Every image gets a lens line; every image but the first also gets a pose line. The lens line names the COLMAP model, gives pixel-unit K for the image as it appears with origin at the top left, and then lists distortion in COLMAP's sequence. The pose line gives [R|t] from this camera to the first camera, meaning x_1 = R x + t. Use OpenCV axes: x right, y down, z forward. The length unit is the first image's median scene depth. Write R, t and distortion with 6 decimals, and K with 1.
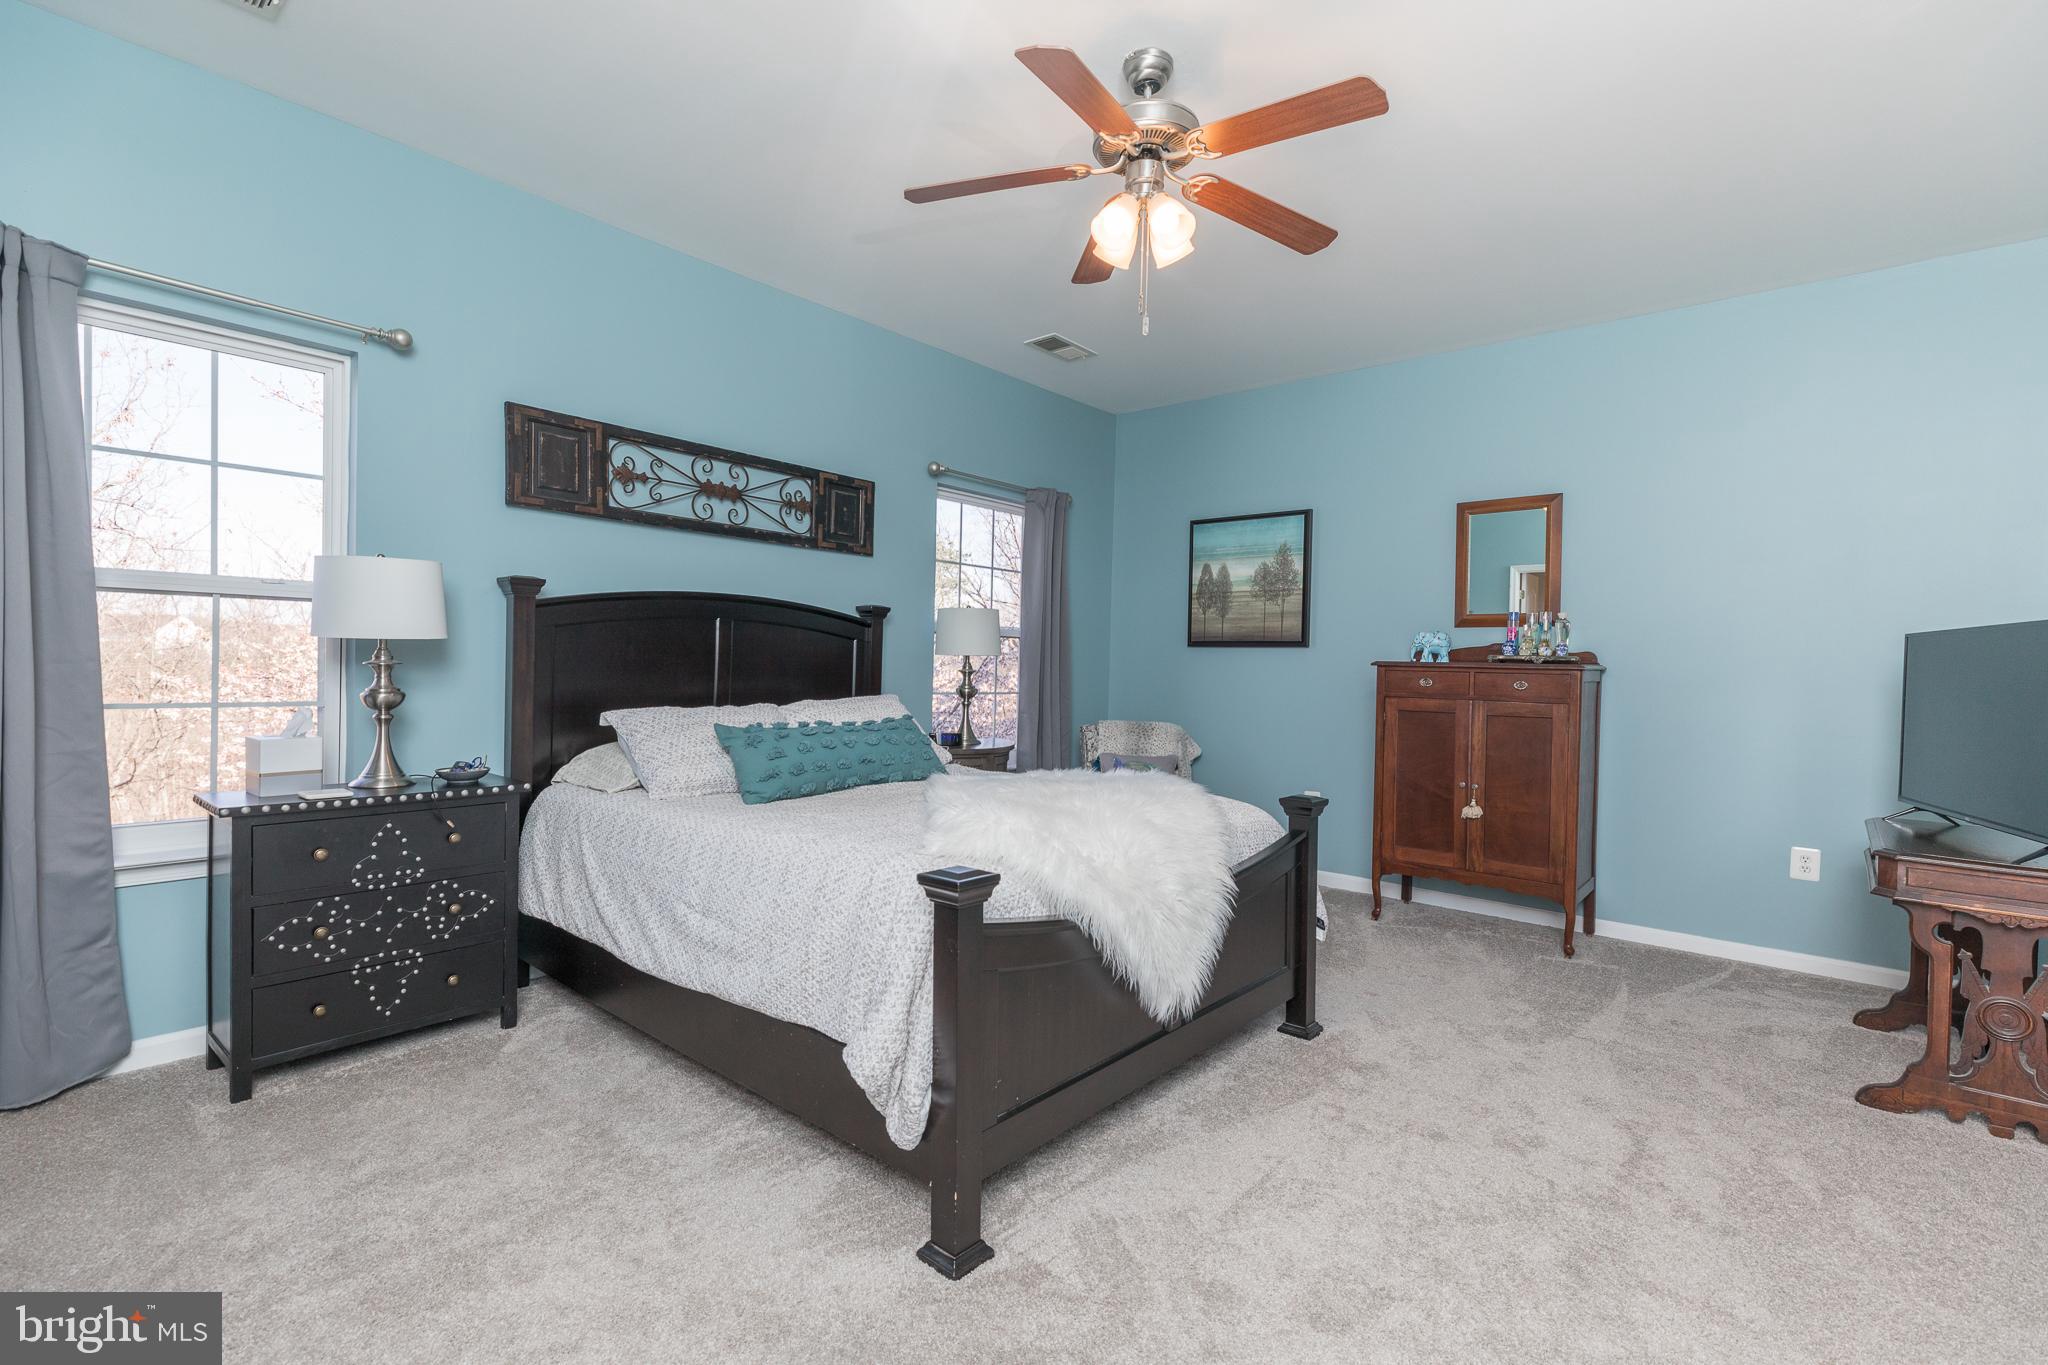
lens RADIAL K [[908.1, 0, 1005.5], [0, 908.1, 683.7], [0, 0, 1]] dist [0.001822, 0.000452]
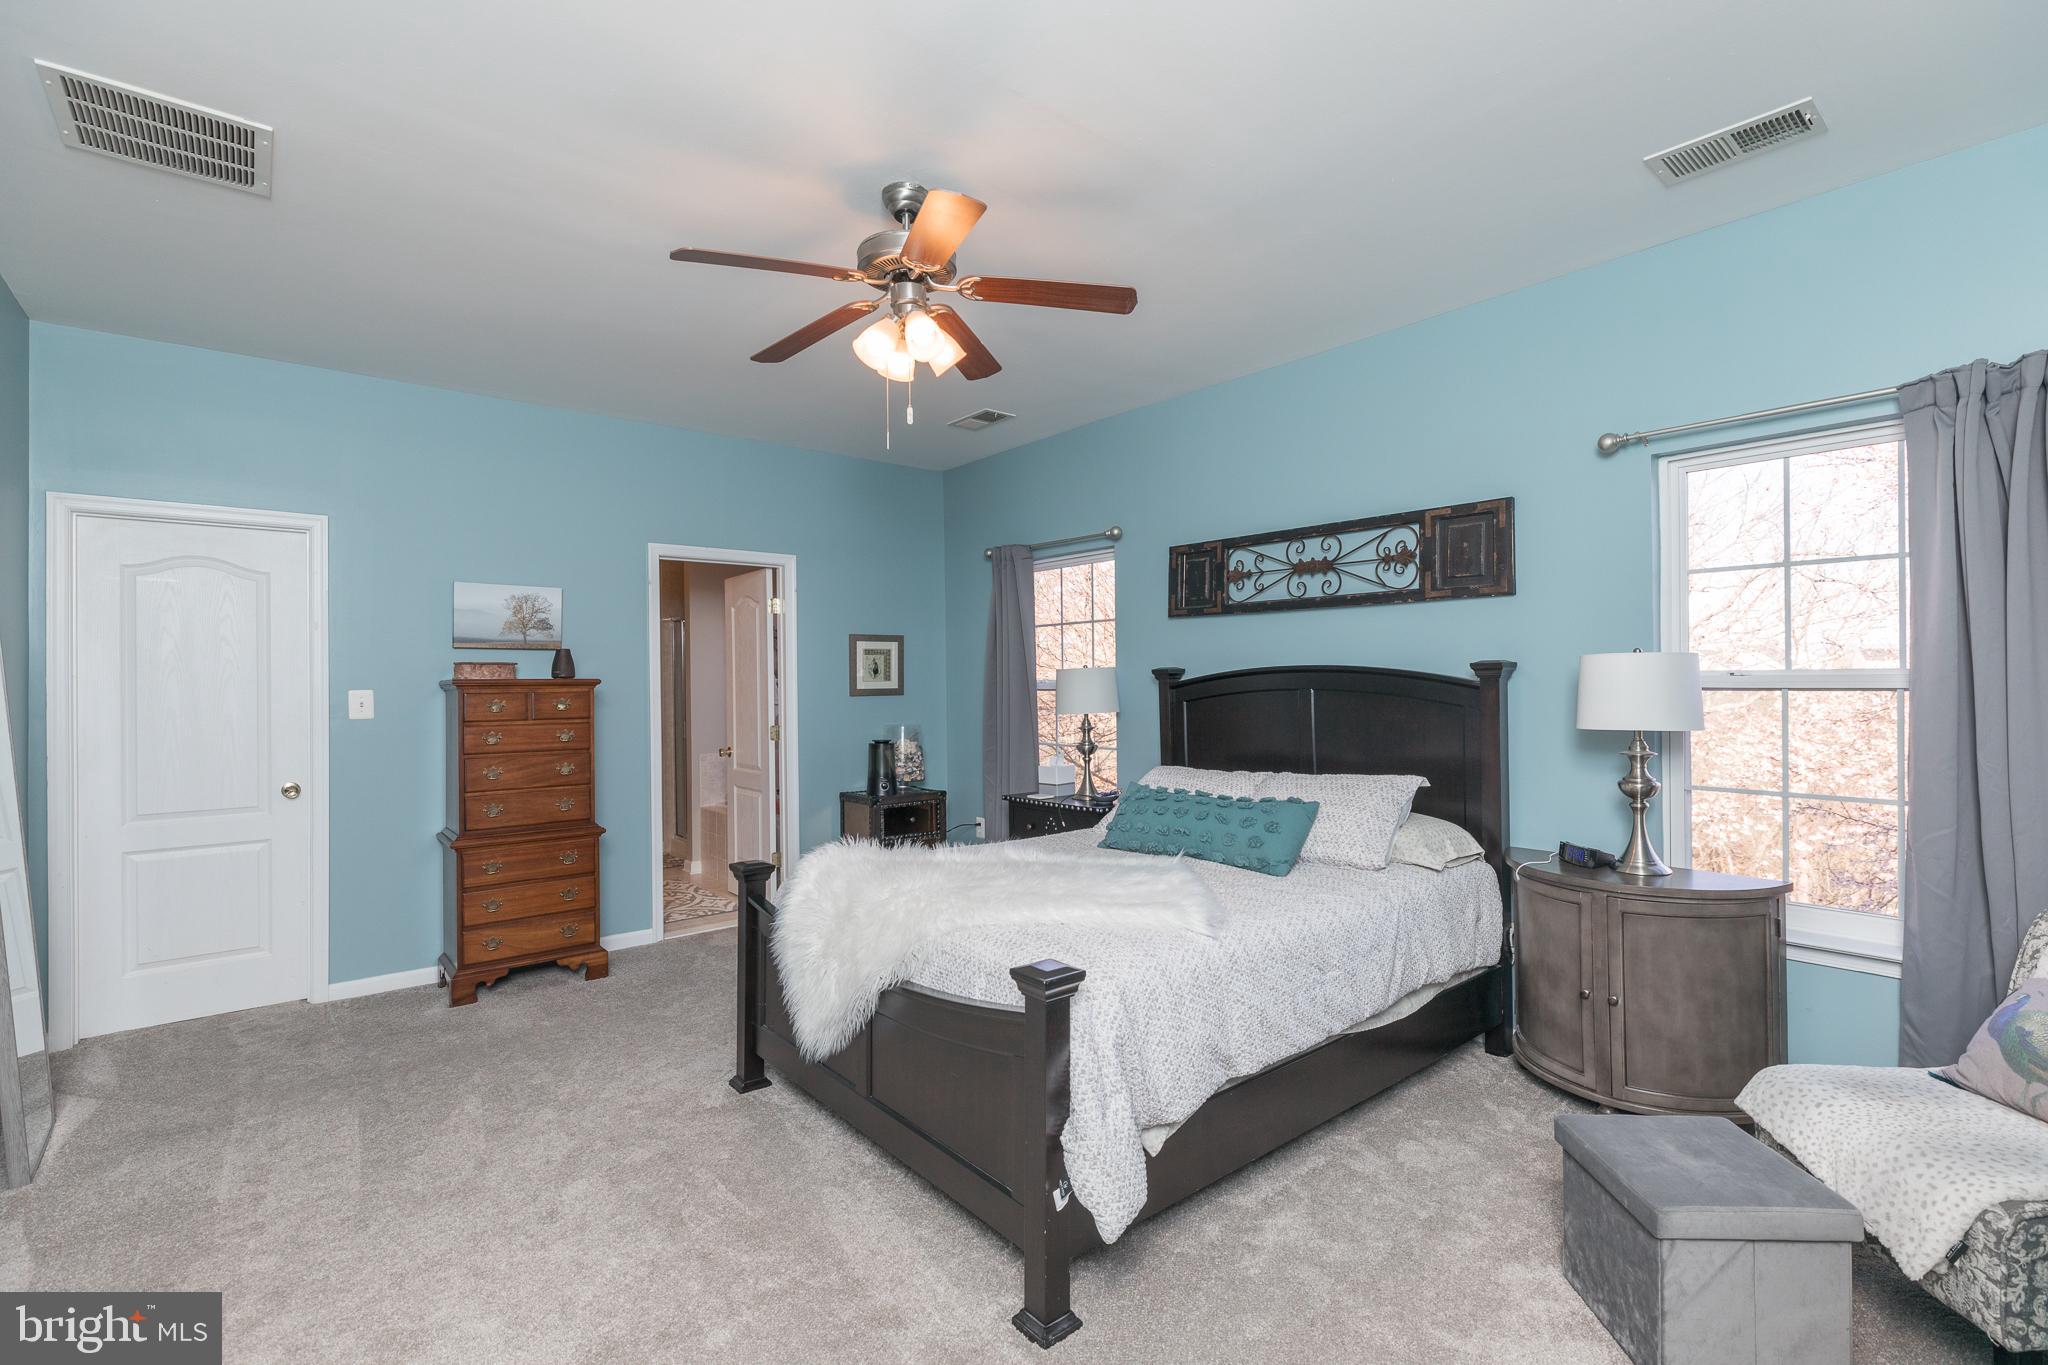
lens RADIAL K [[908.1, 0, 1005.5], [0, 908.1, 683.7], [0, 0, 1]] dist [0.001822, 0.000452]
pose [[-0.175893, -0.057419, -0.982733, 0.764042], [-0.063705, 0.996869, -0.046843, -0.007873], [0.982346, 0.054366, -0.179000, 0.853393]]
